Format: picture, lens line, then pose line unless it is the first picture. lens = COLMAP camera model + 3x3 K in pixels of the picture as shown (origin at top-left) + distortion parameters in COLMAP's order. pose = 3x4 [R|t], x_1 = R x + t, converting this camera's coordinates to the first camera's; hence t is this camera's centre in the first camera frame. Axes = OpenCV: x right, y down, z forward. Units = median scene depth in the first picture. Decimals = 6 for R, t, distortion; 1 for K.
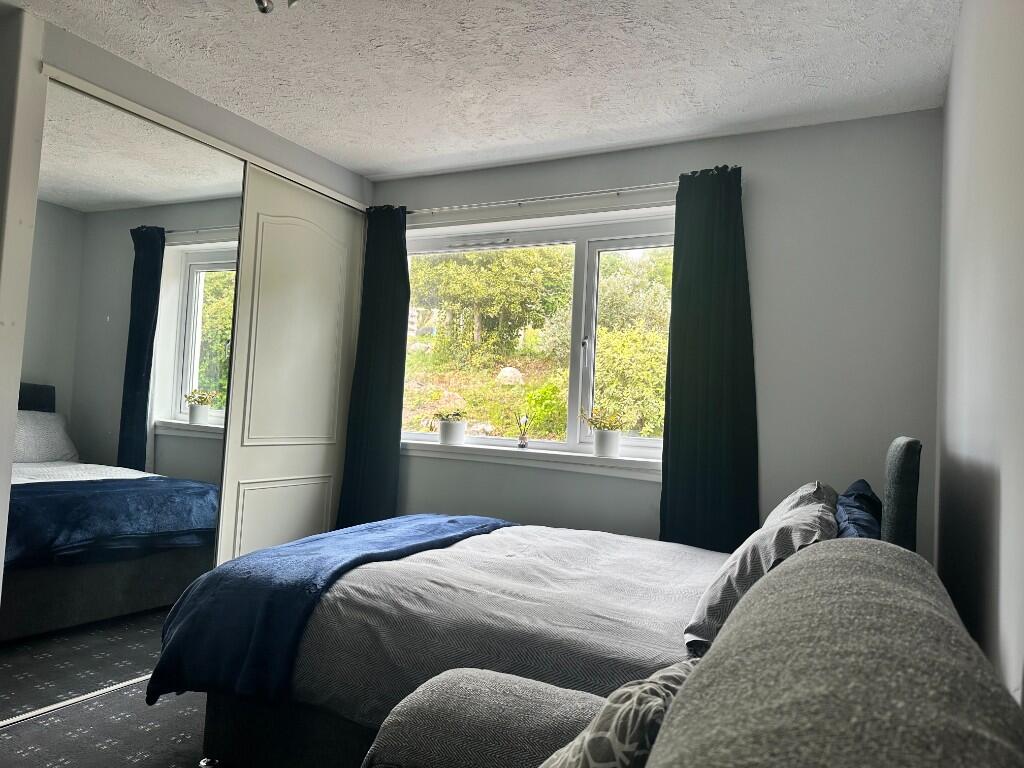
lens RADIAL K [[710.8, 0, 518.0], [0, 710.8, 383.4], [0, 0, 1]] dist [0.109045, -0.146800]
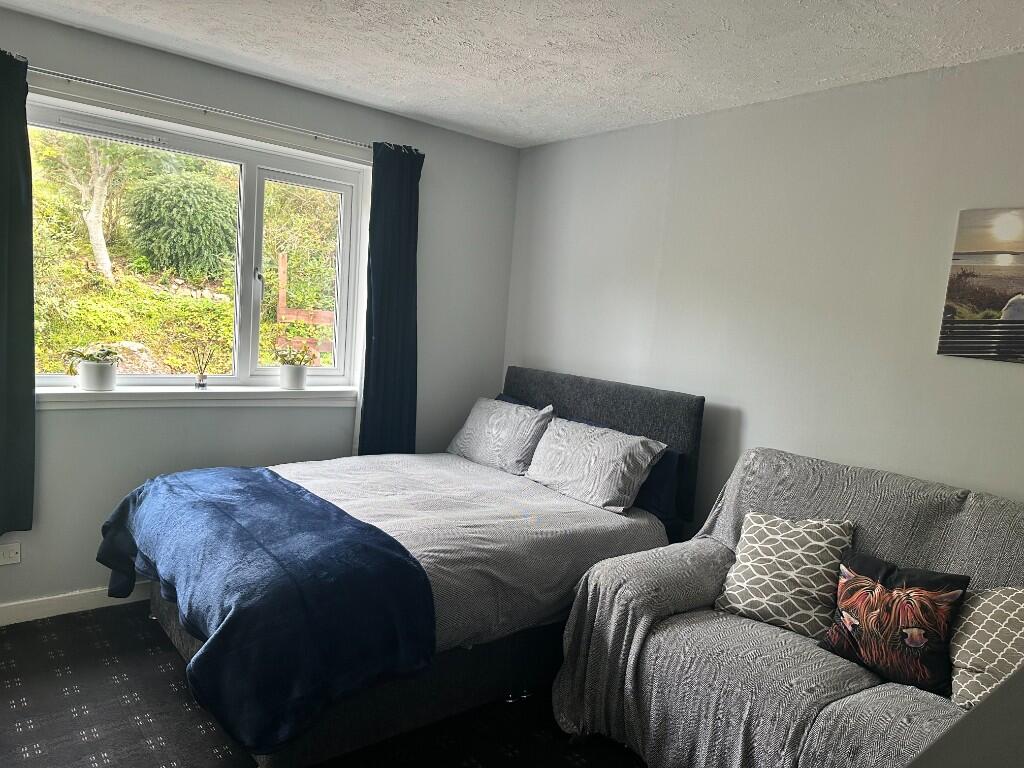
lens RADIAL K [[710.8, 0, 518.0], [0, 710.8, 383.4], [0, 0, 1]] dist [0.109045, -0.146800]
pose [[0.397773, -0.102225, 0.911771, -0.712913], [-0.099357, 0.983130, 0.153571, -0.103240], [-0.912088, -0.151677, 0.380906, 0.281546]]
